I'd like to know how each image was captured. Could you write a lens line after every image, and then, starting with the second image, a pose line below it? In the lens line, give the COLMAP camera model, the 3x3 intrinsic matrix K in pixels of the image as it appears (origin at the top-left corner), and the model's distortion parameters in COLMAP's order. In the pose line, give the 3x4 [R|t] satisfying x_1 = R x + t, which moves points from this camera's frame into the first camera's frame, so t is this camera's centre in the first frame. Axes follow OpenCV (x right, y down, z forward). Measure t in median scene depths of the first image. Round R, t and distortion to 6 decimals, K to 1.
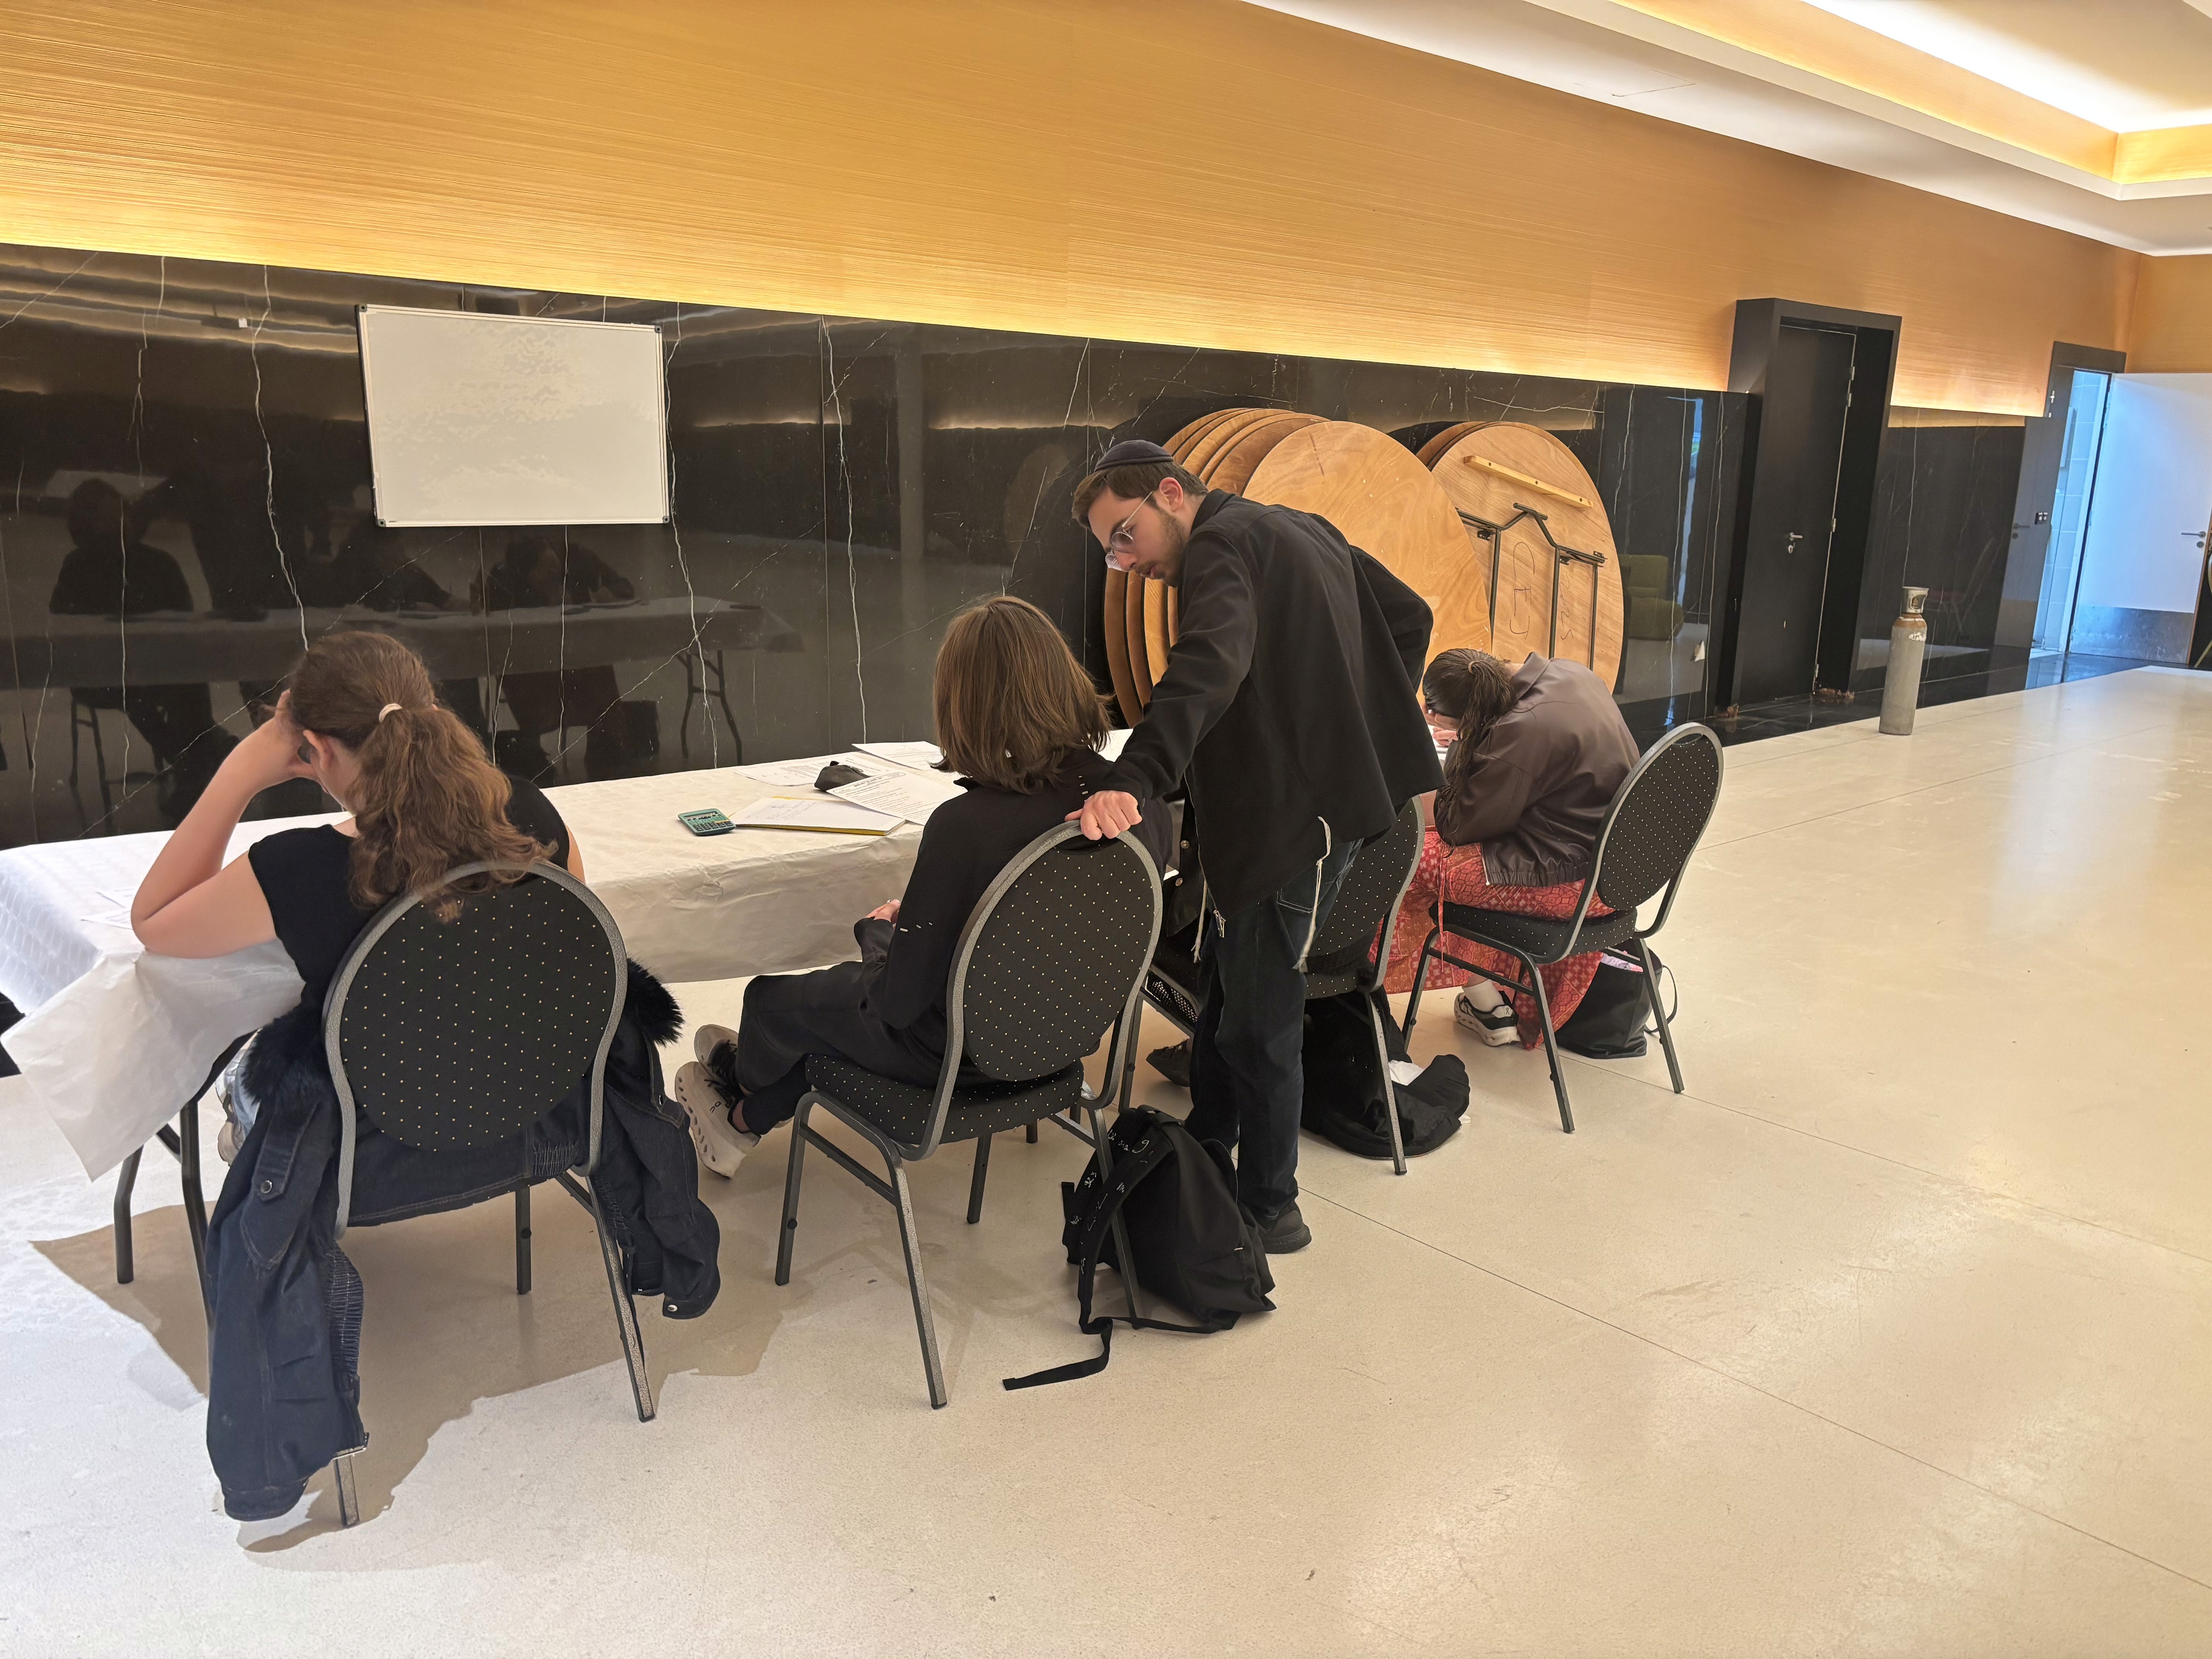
lens RADIAL K [[1672.6, 0, 1112.0], [0, 1672.6, 836.2], [0, 0, 1]] dist [0.064777, -0.061722]
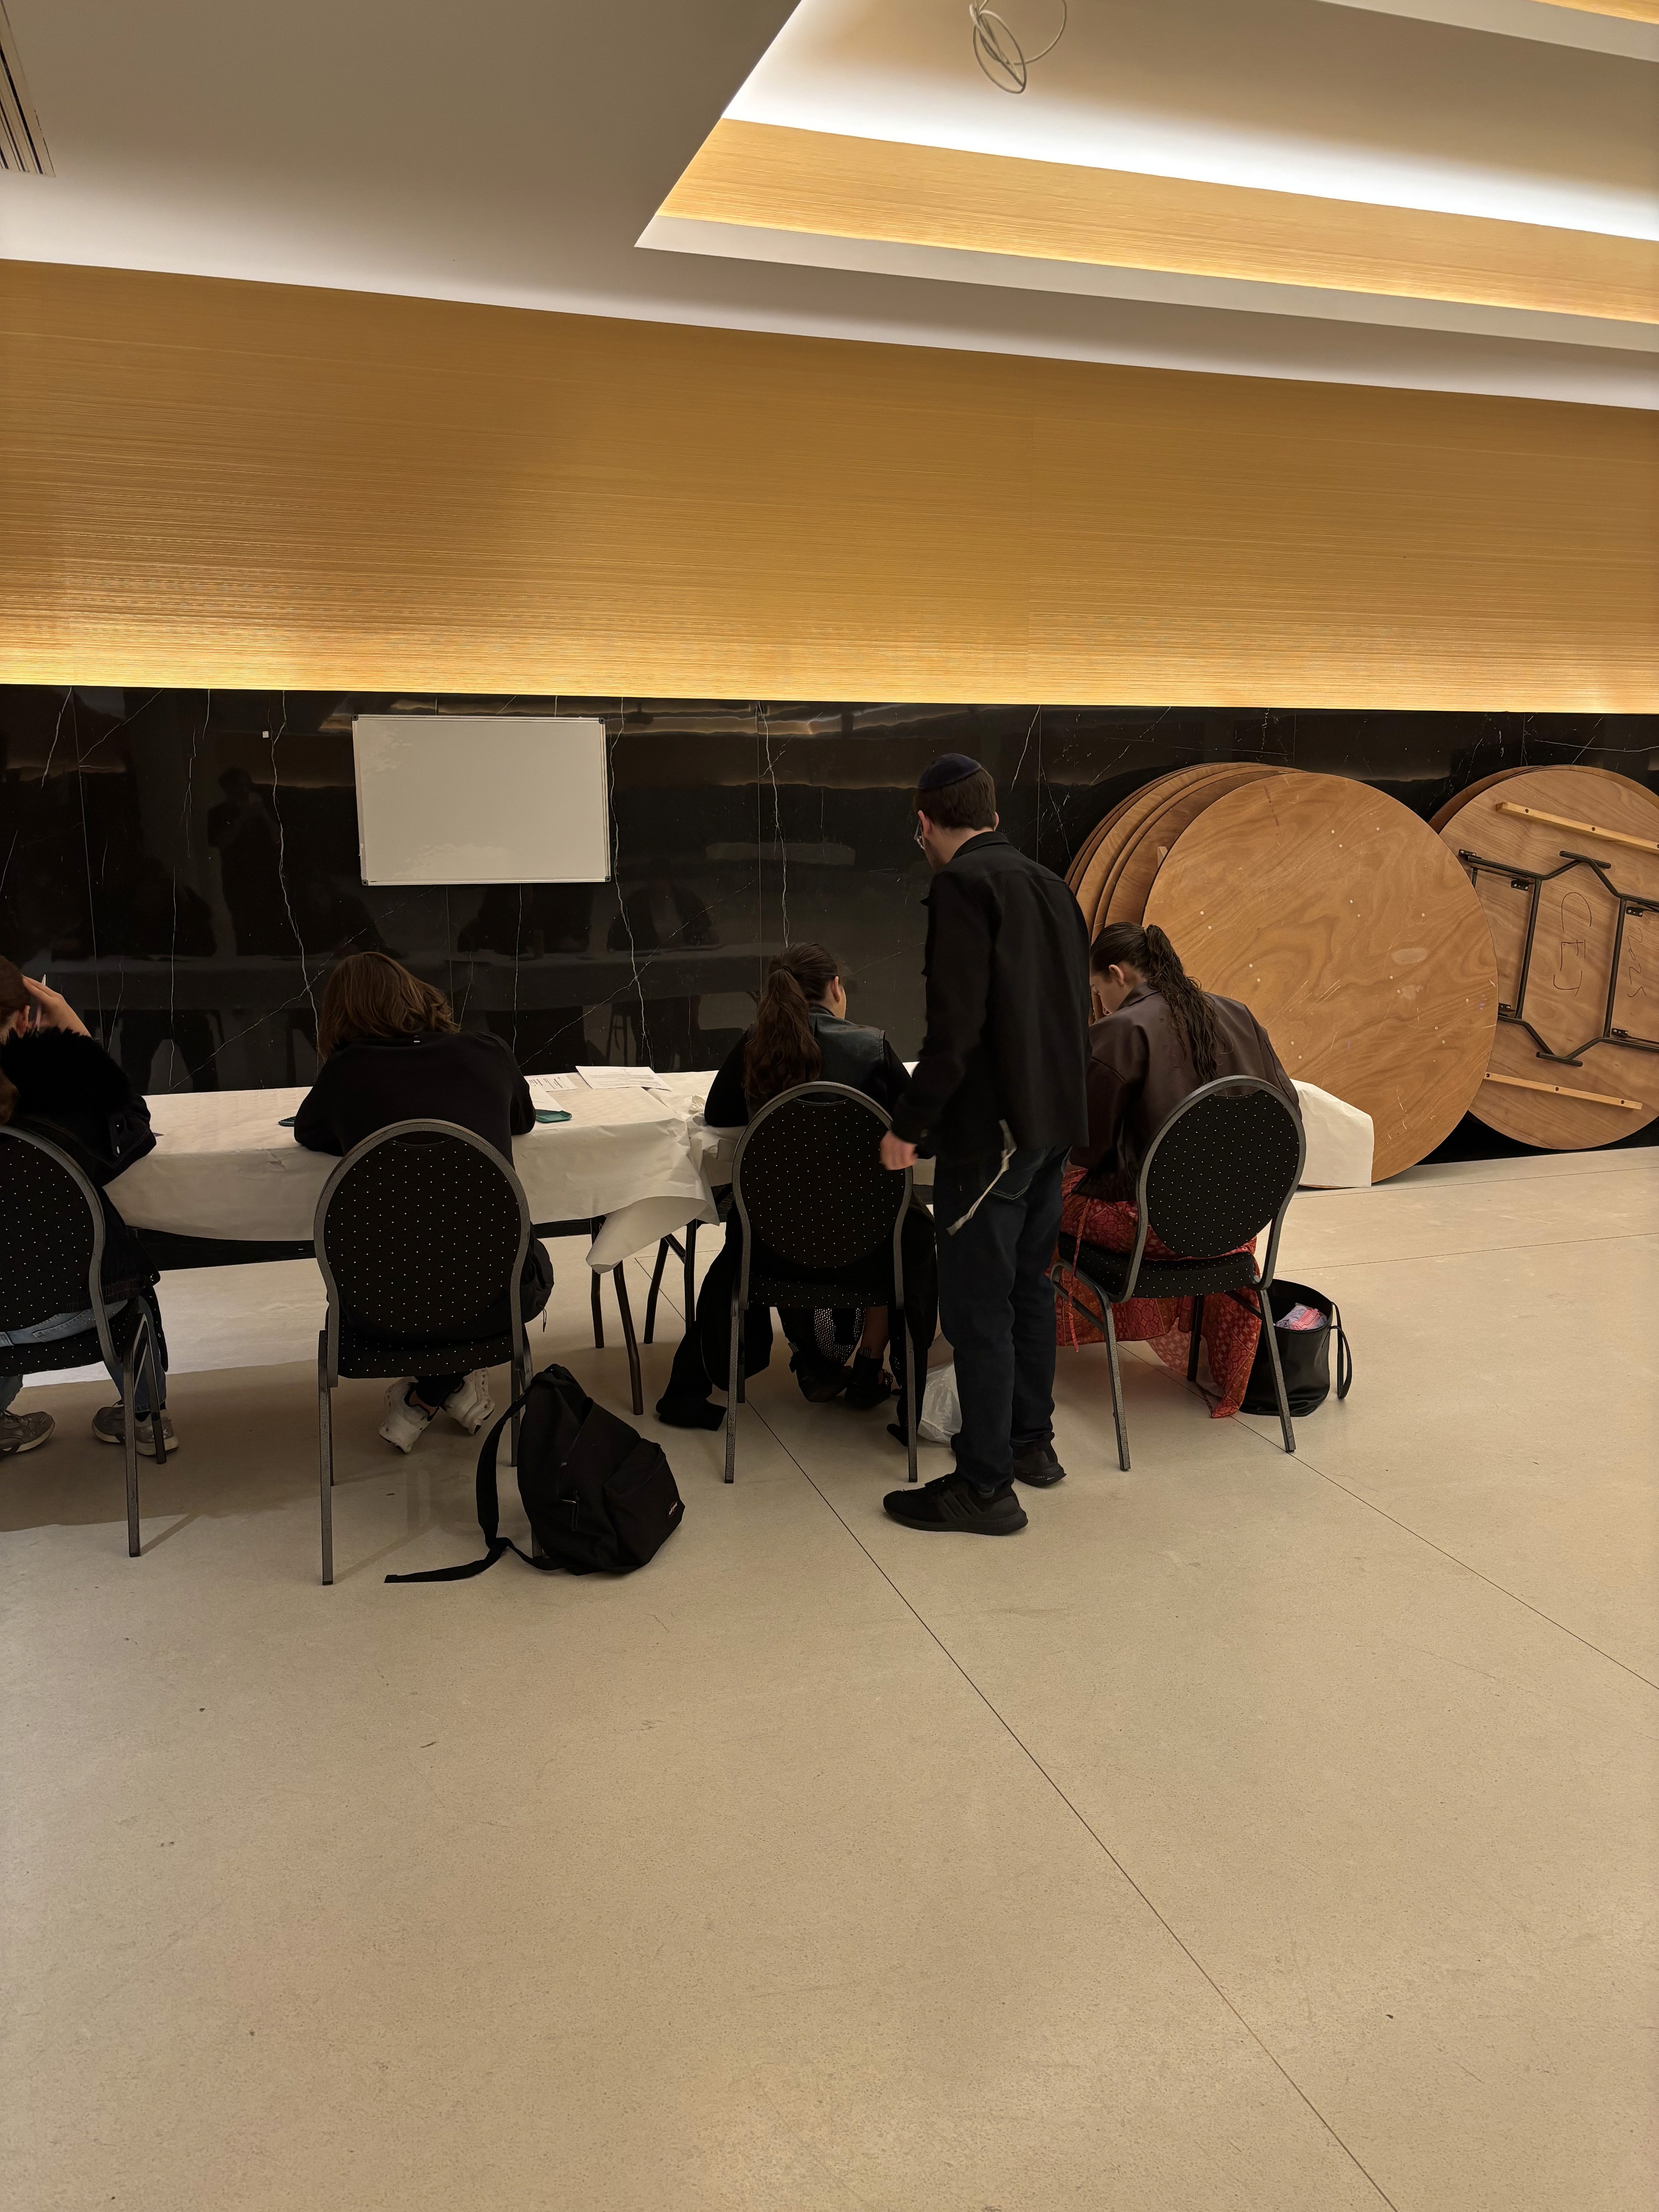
lens RADIAL K [[1661.1, 0, 840.4], [0, 1661.1, 1104.3], [0, 0, 1]] dist [0.048090, -0.048487]
pose [[0.919177, 0.047586, -0.390959, 0.407667], [-0.065256, 0.997355, -0.032026, -0.002318], [0.388401, 0.054950, 0.919851, -0.007713]]
